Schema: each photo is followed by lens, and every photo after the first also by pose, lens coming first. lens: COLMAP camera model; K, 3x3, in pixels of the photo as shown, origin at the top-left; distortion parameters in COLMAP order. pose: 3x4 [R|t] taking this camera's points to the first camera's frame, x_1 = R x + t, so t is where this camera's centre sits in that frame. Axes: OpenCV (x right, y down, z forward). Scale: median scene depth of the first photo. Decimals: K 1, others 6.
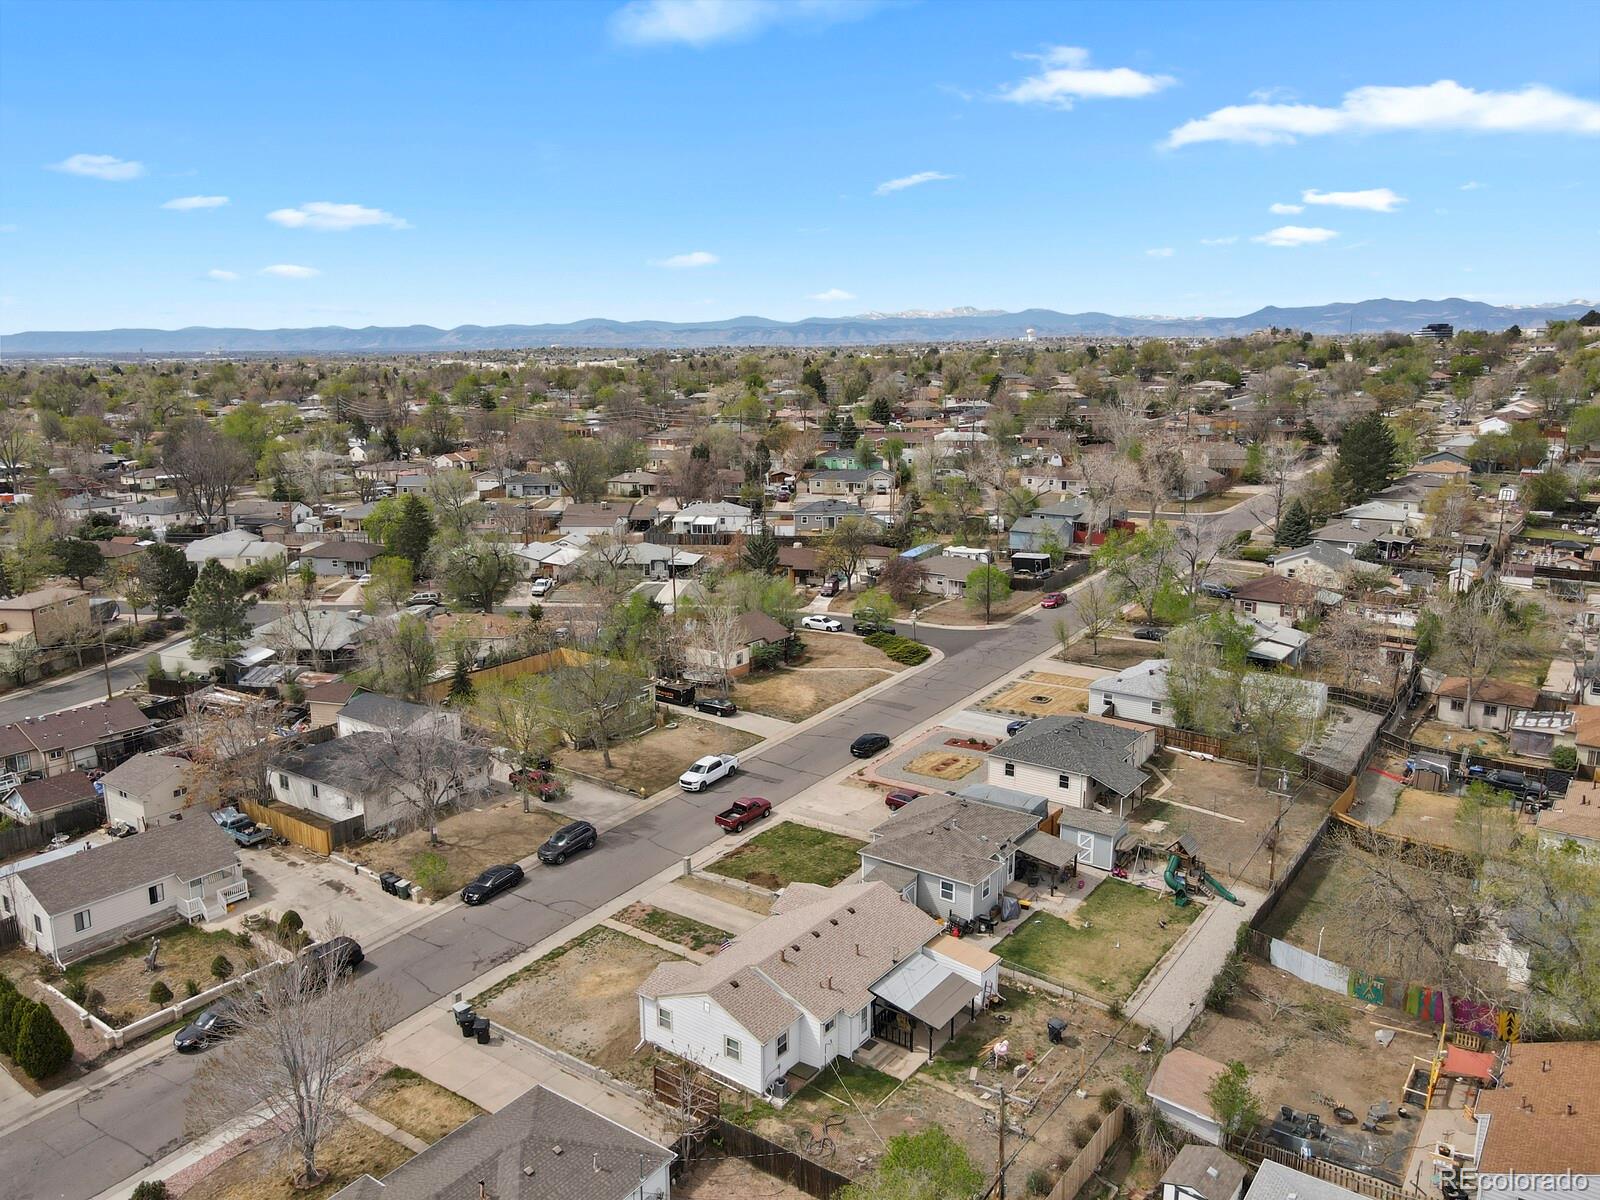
lens RADIAL K [[1181.0, 0, 793.0], [0, 1181.0, 602.2], [0, 0, 1]] dist [-0.008915, 0.036835]
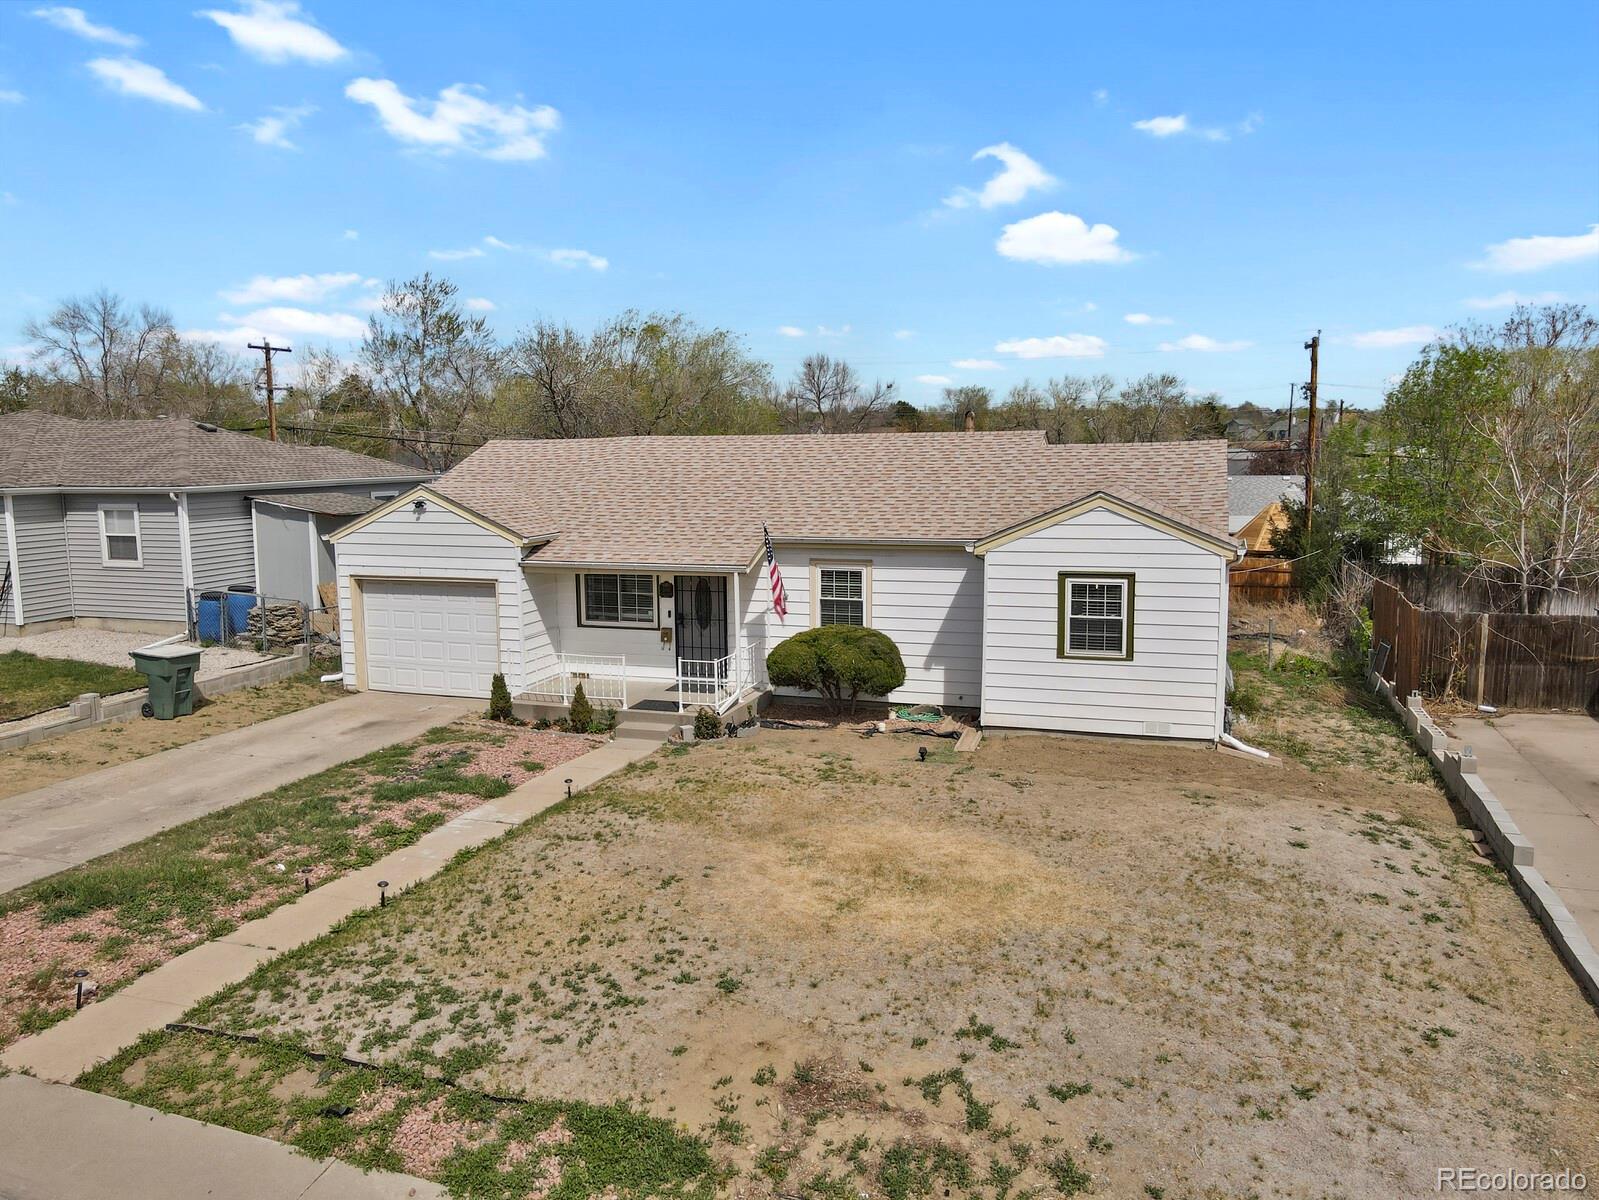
lens RADIAL K [[1180.2, 0, 792.5], [0, 1180.2, 602.2], [0, 0, 1]] dist [-0.008915, 0.036835]
pose [[-0.293720, -0.118099, 0.948568, -0.291899], [0.213441, 0.959181, 0.185512, 0.219878], [-0.931757, 0.256952, -0.256523, 0.949991]]
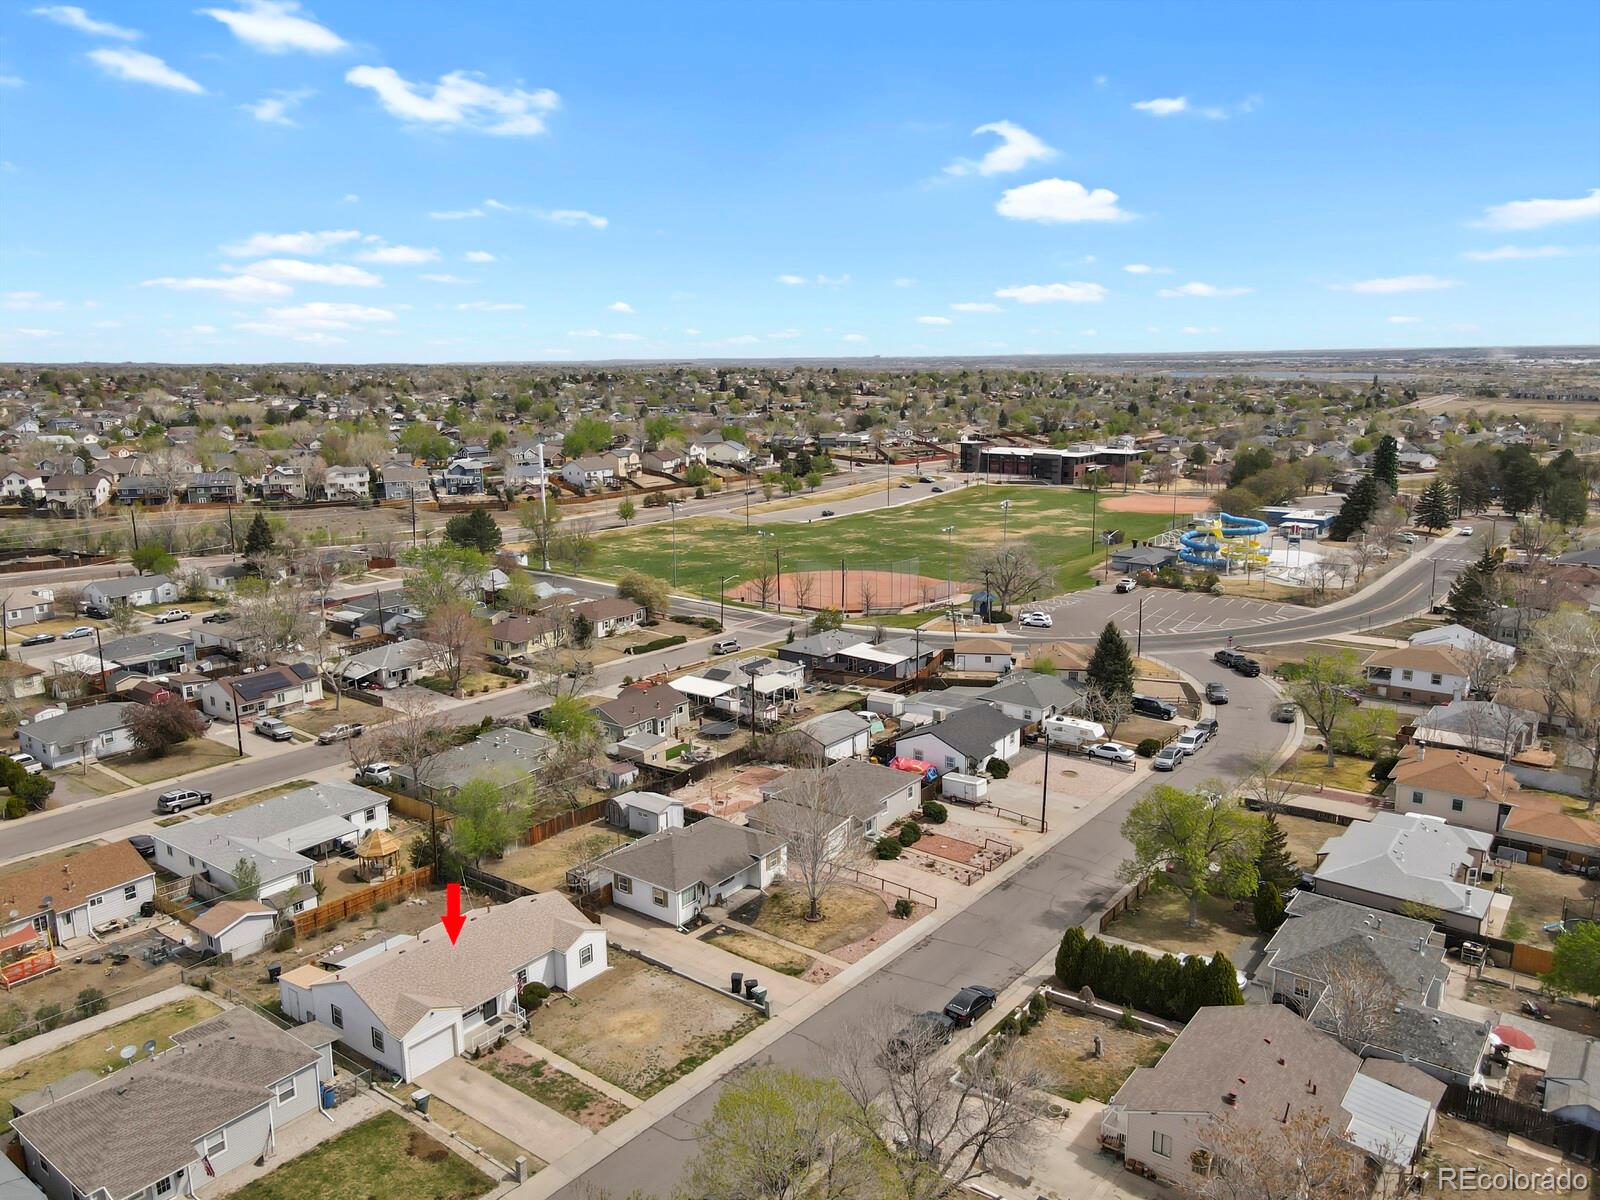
lens RADIAL K [[1181.0, 0, 793.0], [0, 1181.0, 602.2], [0, 0, 1]] dist [-0.008915, 0.036835]
pose [[-0.999724, 0.010349, 0.021098, -0.294802], [0.018074, 0.912432, 0.408829, -0.410993], [-0.015020, 0.409098, -0.912367, 1.635152]]
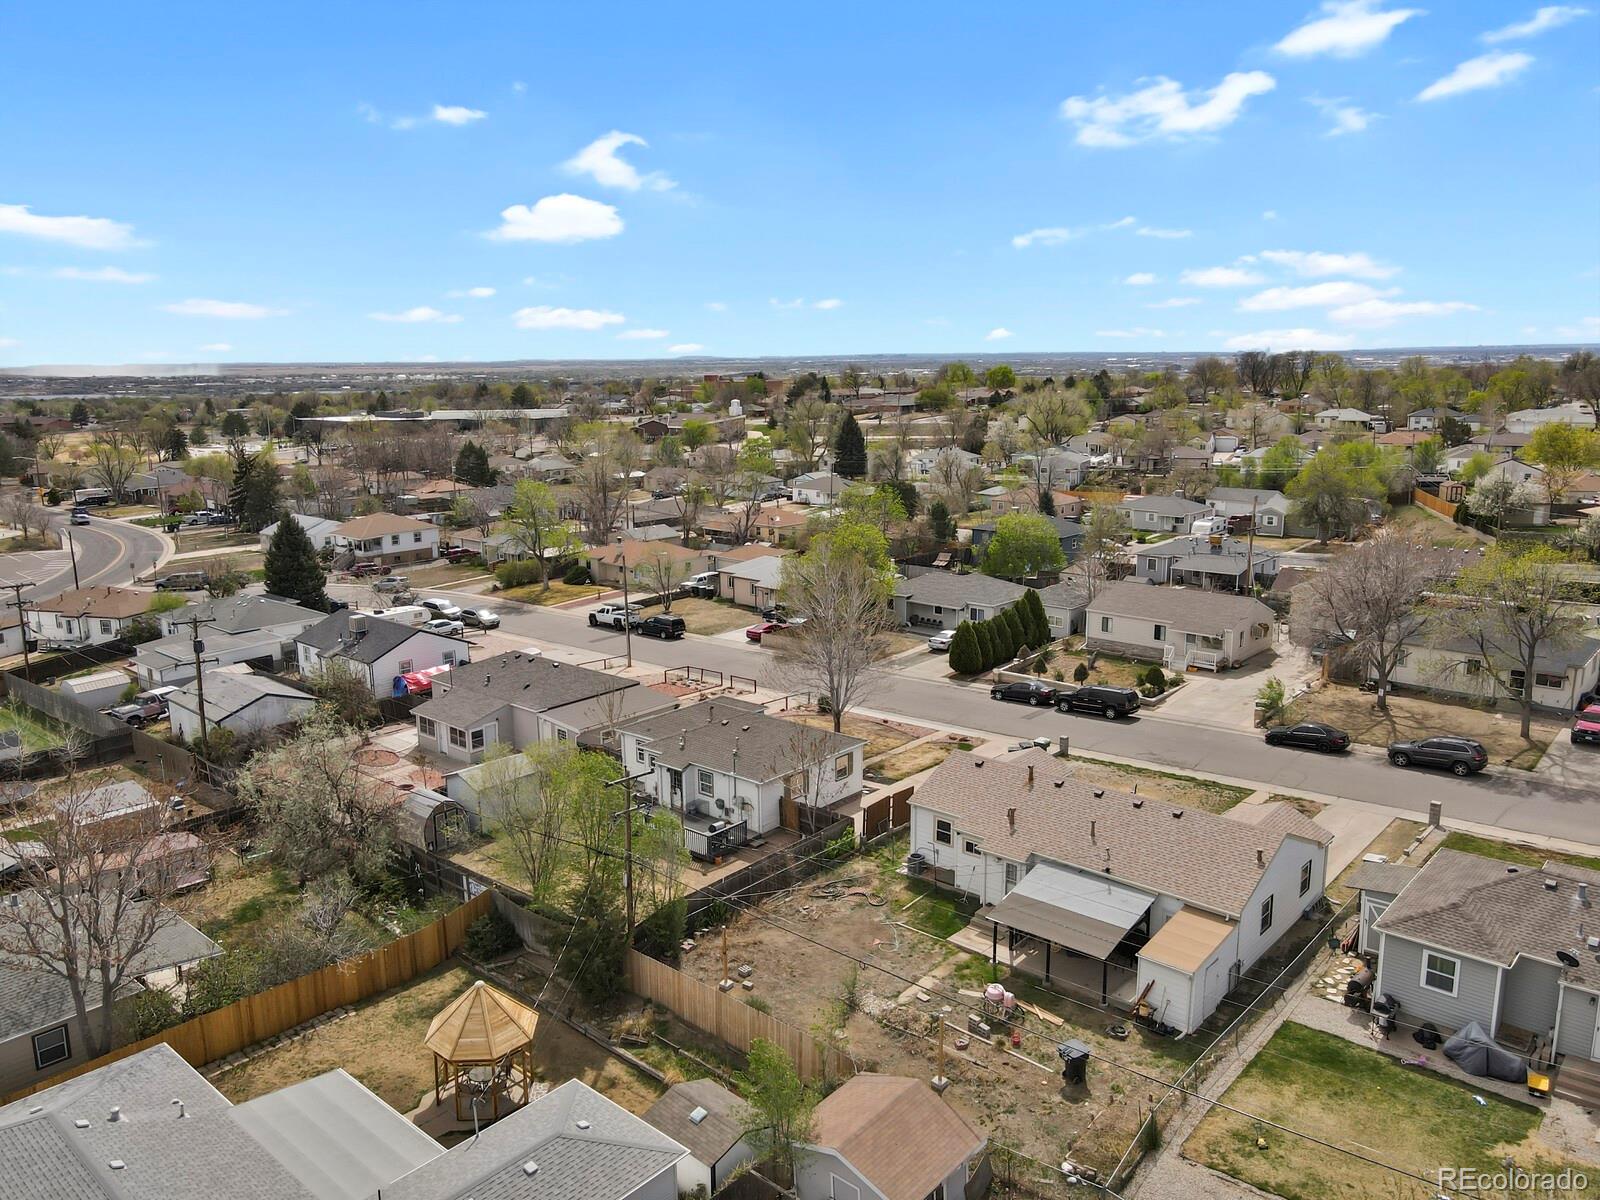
lens RADIAL K [[1181.0, 0, 793.0], [0, 1181.0, 602.2], [0, 0, 1]] dist [-0.008915, 0.036835]
pose [[-0.097944, 0.206045, -0.973628, 0.645636], [-0.197022, 0.954954, 0.221913, 0.026872], [0.975494, 0.213561, -0.052937, 0.697600]]
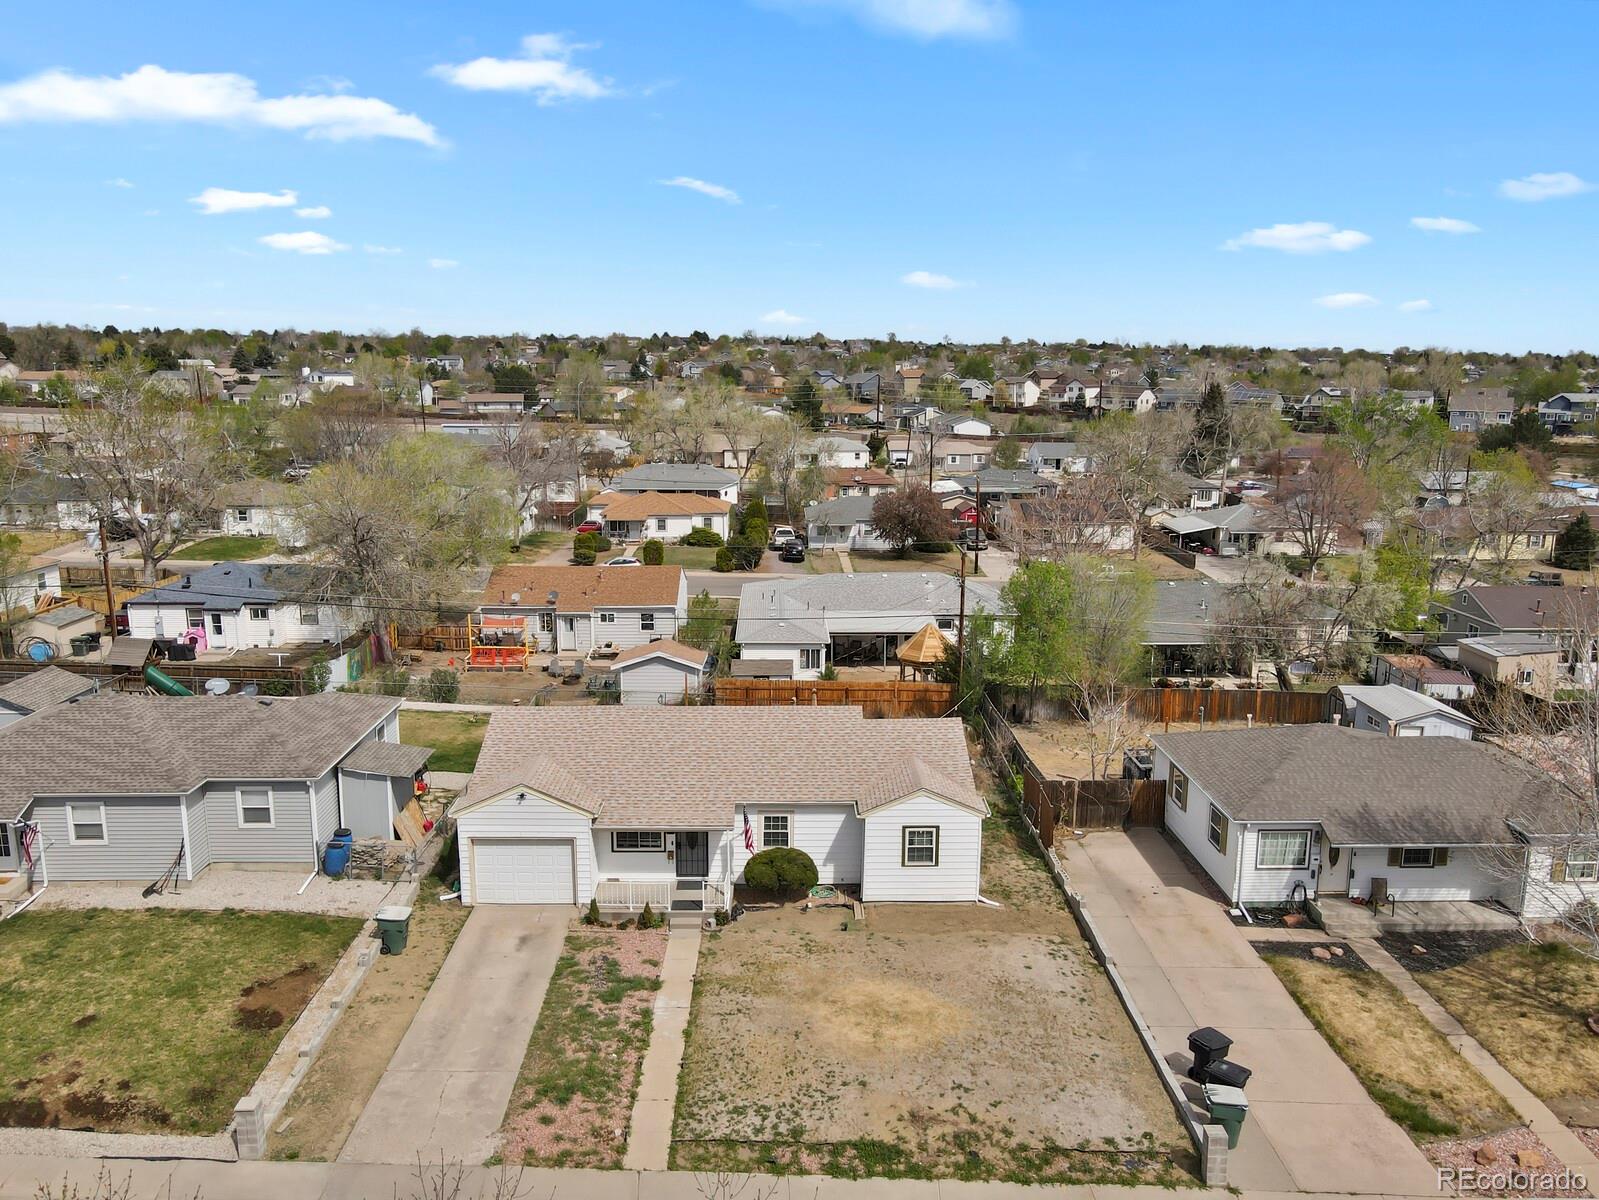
lens RADIAL K [[1206.2, 0, 792.9], [0, 1206.2, 599.0], [0, 0, 1]] dist [-0.007198, 0.035155]
pose [[-0.602051, -0.155886, 0.783093, -0.416972], [0.165888, 0.934936, 0.313649, 0.030662], [-0.781035, 0.318738, -0.537019, 1.098899]]
